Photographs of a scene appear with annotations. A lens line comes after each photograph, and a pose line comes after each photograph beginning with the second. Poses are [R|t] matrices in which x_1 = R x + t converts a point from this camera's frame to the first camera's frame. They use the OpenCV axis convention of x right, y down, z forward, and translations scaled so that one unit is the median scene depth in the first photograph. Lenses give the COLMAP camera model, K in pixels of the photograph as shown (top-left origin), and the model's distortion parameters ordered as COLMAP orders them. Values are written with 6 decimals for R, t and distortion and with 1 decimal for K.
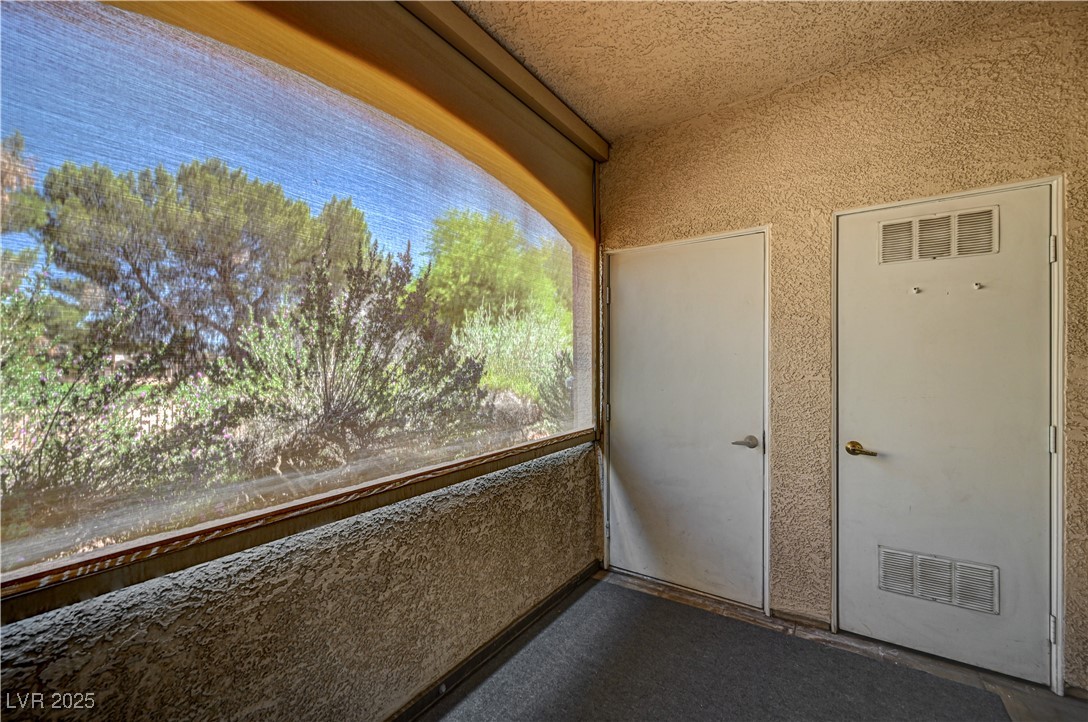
lens RADIAL K [[440.6, 0, 544.9], [0, 440.6, 362.1], [0, 0, 1]] dist [0.000422, 0.000106]
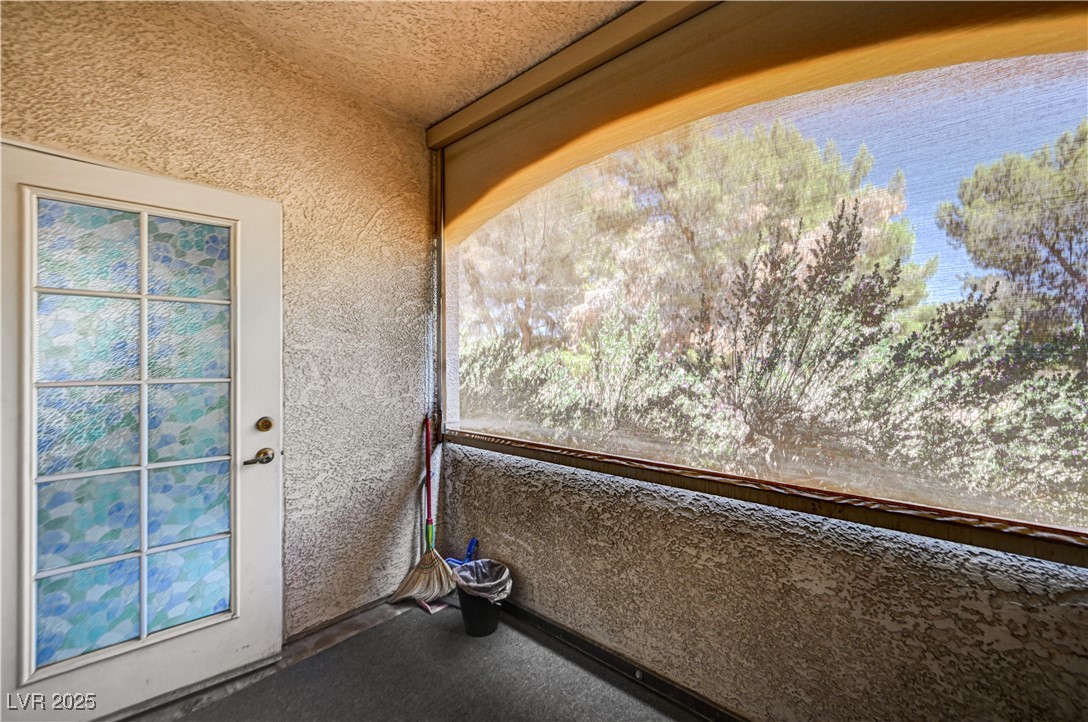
lens RADIAL K [[440.6, 0, 544.9], [0, 440.6, 362.1], [0, 0, 1]] dist [0.000422, 0.000106]
pose [[-0.114111, 0.010554, -0.993412, 0.808669], [0.004303, 0.999939, 0.010130, 0.000638], [0.993459, -0.003119, -0.114149, 0.905130]]
